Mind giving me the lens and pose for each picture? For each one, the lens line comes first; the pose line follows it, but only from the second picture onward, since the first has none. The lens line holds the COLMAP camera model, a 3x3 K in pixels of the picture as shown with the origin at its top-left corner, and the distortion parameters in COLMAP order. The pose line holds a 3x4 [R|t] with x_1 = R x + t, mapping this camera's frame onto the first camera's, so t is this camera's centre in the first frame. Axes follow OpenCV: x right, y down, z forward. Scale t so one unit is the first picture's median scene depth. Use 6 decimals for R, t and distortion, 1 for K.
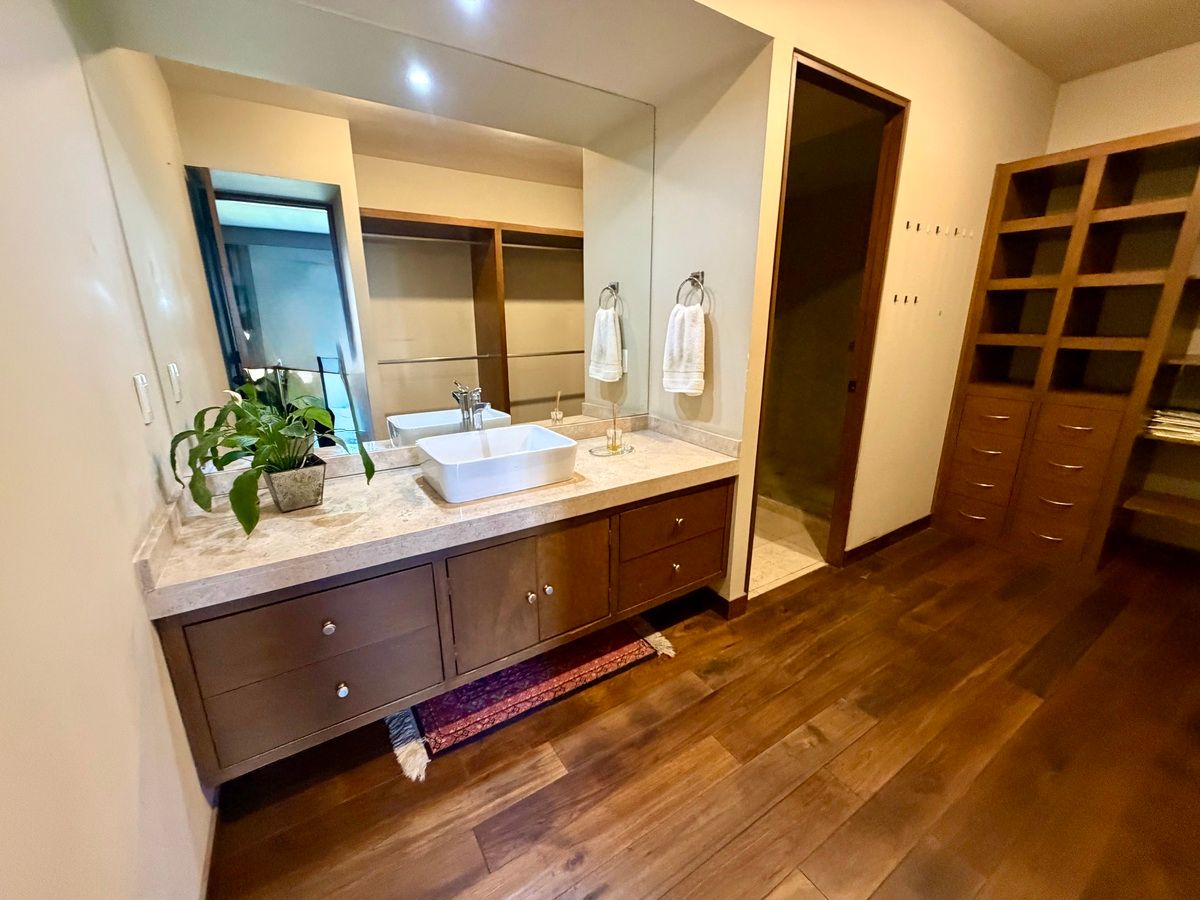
lens RADIAL K [[479.8, 0, 596.4], [0, 479.8, 450.2], [0, 0, 1]] dist [0.003121, -0.000084]
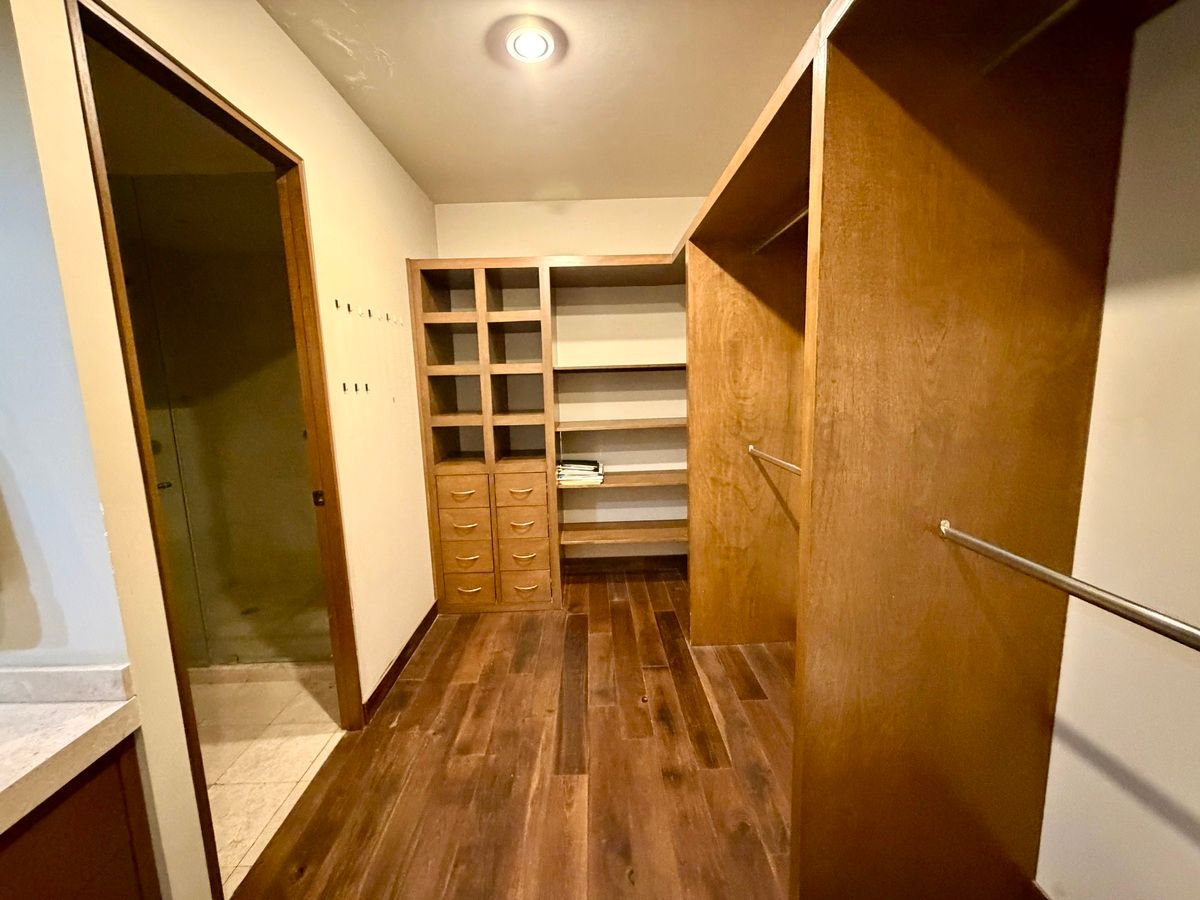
lens RADIAL K [[479.8, 0, 596.4], [0, 479.8, 450.2], [0, 0, 1]] dist [0.003121, -0.000084]
pose [[0.521732, -0.134115, 0.842502, 0.125286], [0.251718, 0.967799, -0.001820, -0.091759], [-0.815128, 0.213023, 0.538690, 0.203967]]
